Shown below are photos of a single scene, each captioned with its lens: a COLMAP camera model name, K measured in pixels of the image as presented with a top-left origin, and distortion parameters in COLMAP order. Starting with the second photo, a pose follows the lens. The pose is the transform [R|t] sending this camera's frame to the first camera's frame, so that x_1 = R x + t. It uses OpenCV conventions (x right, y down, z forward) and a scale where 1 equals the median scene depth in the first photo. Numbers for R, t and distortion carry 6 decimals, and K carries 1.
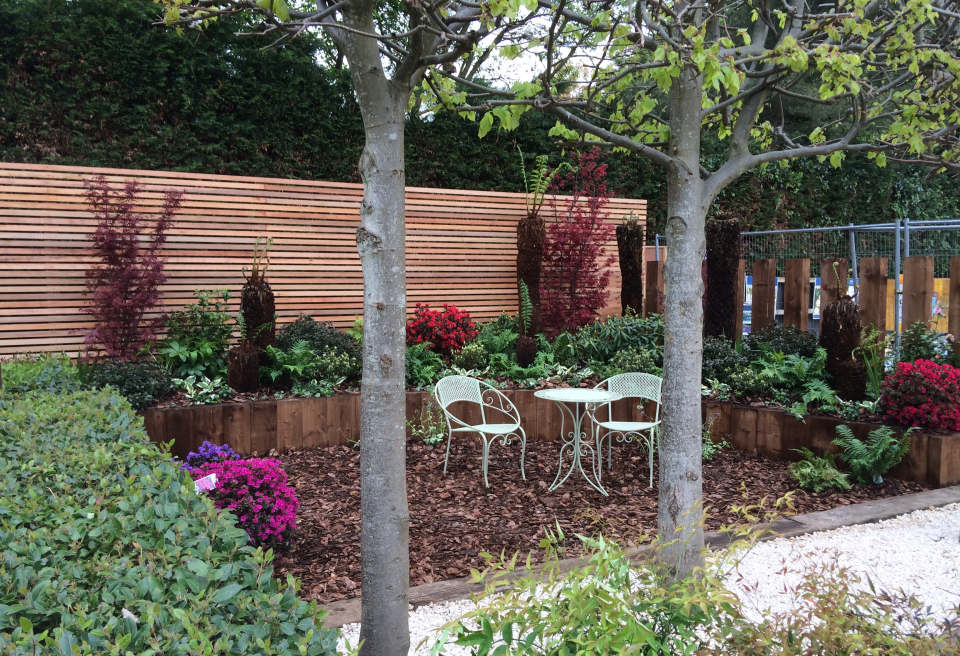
lens RADIAL K [[827.3, 0, 480.0], [0, 827.3, 328.0], [0, 0, 1]] dist [0.088630, 0.003997]
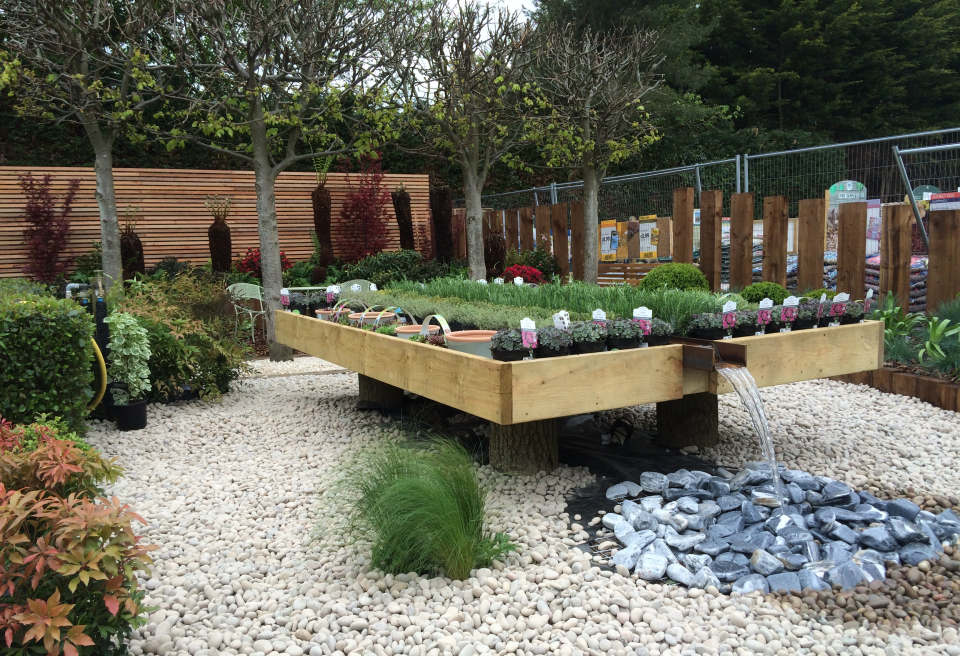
lens RADIAL K [[829.0, 0, 480.0], [0, 829.0, 328.0], [0, 0, 1]] dist [-0.000785, -0.000861]
pose [[0.999200, -0.034155, 0.020792, 0.356059], [0.033568, 0.999045, 0.027962, 0.099290], [-0.021727, -0.027241, 0.999393, -0.590433]]
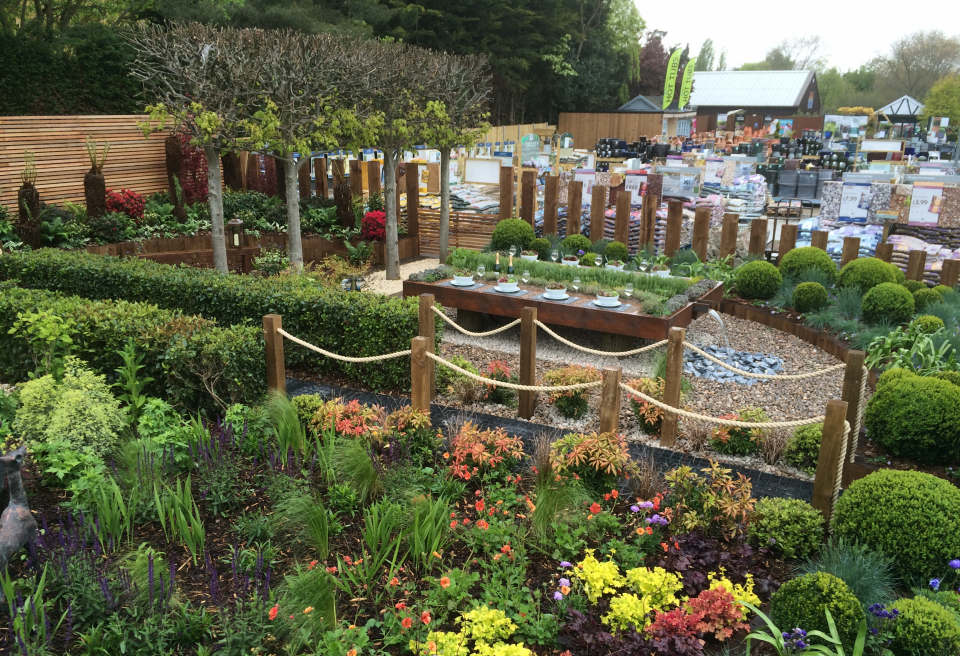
lens RADIAL K [[827.3, 0, 480.0], [0, 827.3, 328.0], [0, 0, 1]] dist [0.088630, 0.003997]
pose [[0.848380, -0.140886, 0.510296, -0.418121], [0.036850, 0.977315, 0.208559, -0.102291], [-0.528103, -0.158133, 0.834327, -1.047647]]
